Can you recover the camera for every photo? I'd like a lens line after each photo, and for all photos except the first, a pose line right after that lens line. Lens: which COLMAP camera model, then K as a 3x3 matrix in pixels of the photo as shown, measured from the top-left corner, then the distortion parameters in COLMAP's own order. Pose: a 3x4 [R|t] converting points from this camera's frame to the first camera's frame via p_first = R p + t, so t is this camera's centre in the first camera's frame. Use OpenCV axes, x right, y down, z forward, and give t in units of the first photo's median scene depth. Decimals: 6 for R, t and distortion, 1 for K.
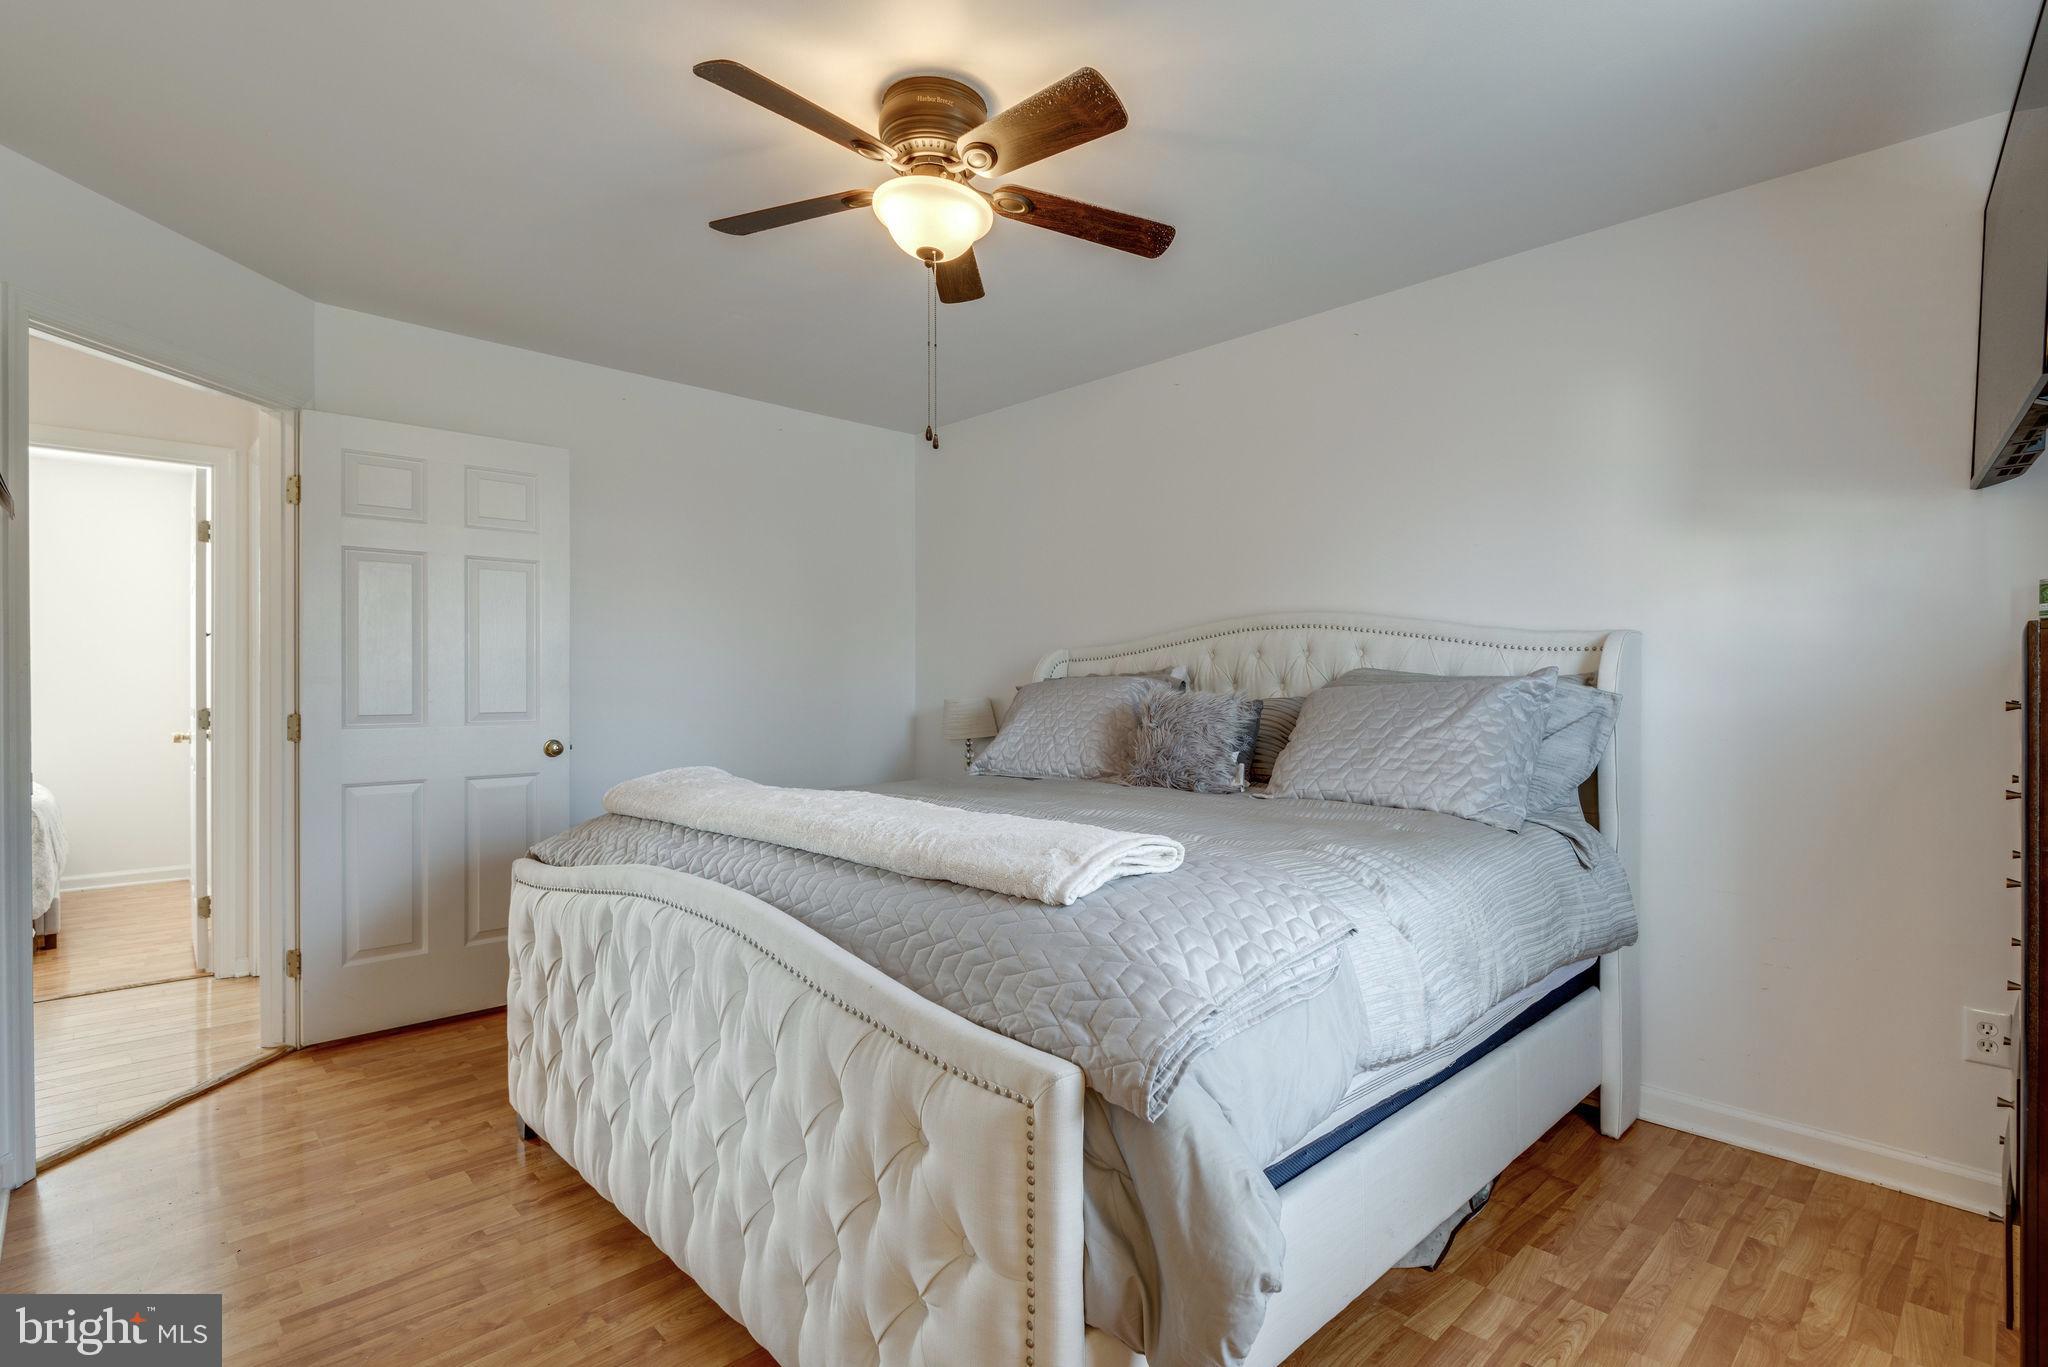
lens RADIAL K [[998.1, 0, 1038.2], [0, 998.1, 687.9], [0, 0, 1]] dist [0.007069, -0.000882]
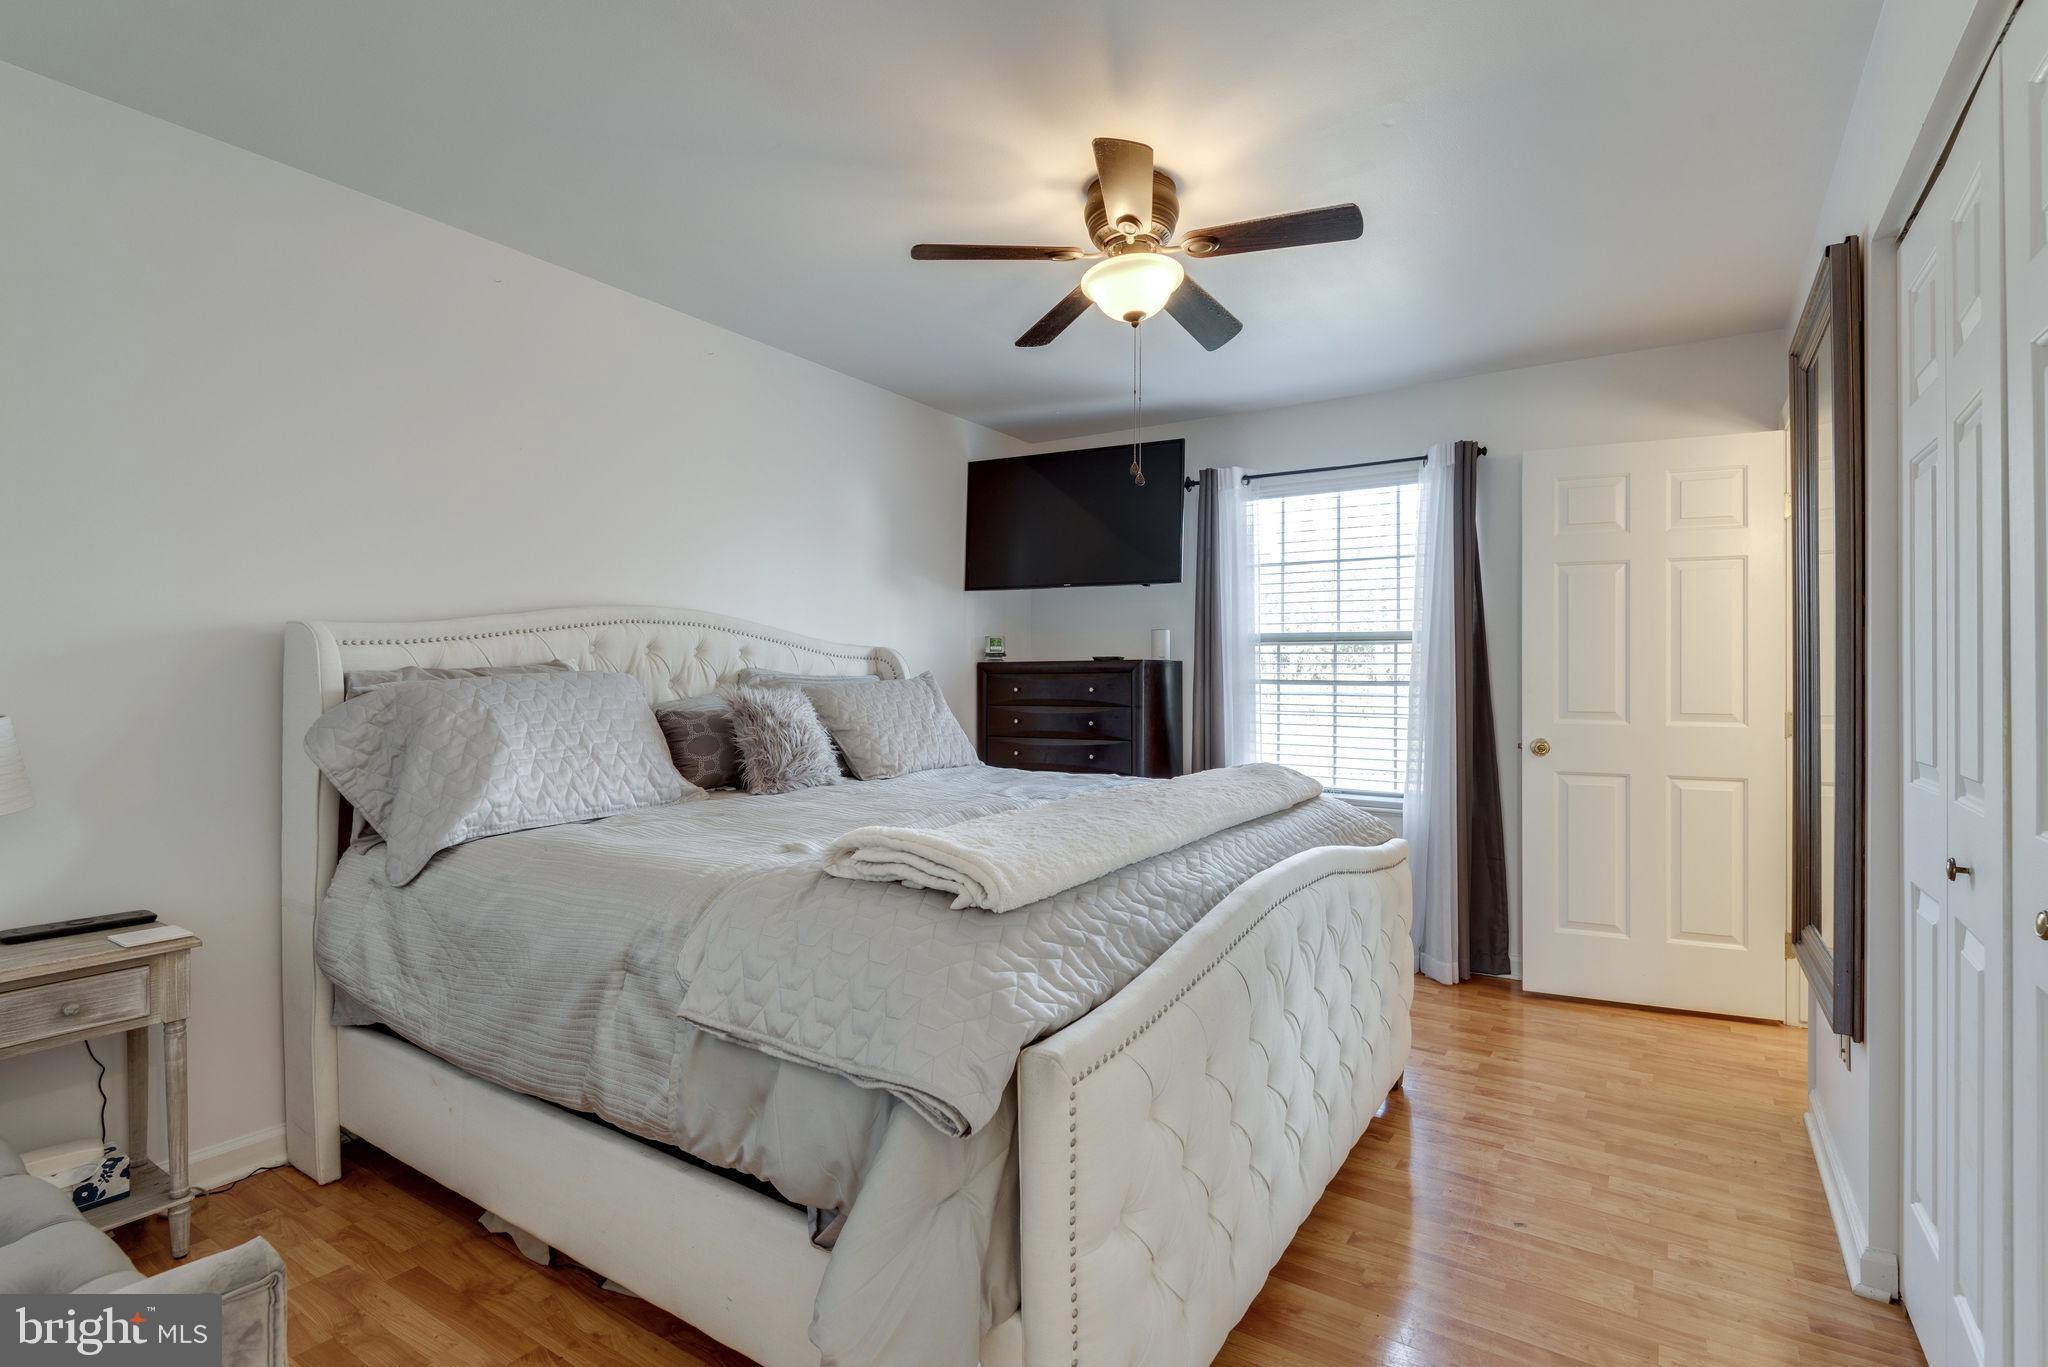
lens RADIAL K [[998.1, 0, 1013.4], [0, 998.1, 676.1], [0, 0, 1]] dist [0.007069, -0.000882]
pose [[-0.206134, -0.001693, 0.978522, -0.834663], [-0.004298, 0.999990, 0.000824, -0.013423], [-0.978514, -0.004036, -0.206139, 0.937778]]
